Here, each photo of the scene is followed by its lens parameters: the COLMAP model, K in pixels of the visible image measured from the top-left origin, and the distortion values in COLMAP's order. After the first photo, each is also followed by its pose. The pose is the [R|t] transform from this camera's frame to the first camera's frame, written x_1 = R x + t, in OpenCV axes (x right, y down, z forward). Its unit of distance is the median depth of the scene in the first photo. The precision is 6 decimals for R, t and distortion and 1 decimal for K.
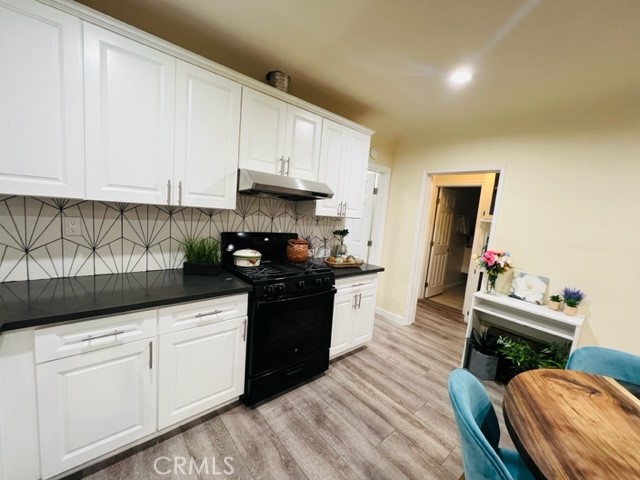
lens RADIAL K [[261.8, 0, 318.6], [0, 261.8, 237.0], [0, 0, 1]] dist [-0.000411, -0.000048]
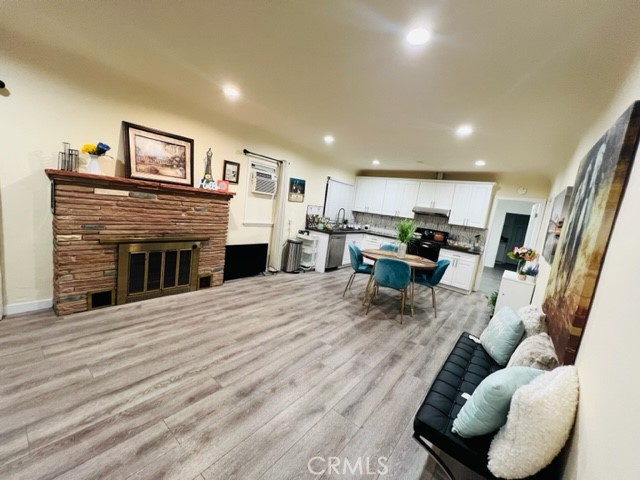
lens RADIAL K [[257.2, 0, 318.9], [0, 257.2, 239.7], [0, 0, 1]] dist [0.000058, 0.000010]
pose [[0.195950, 0.061617, -0.978676, 2.486161], [-0.226870, 0.973795, 0.015886, 0.350018], [0.954009, 0.218920, 0.204795, -0.683055]]
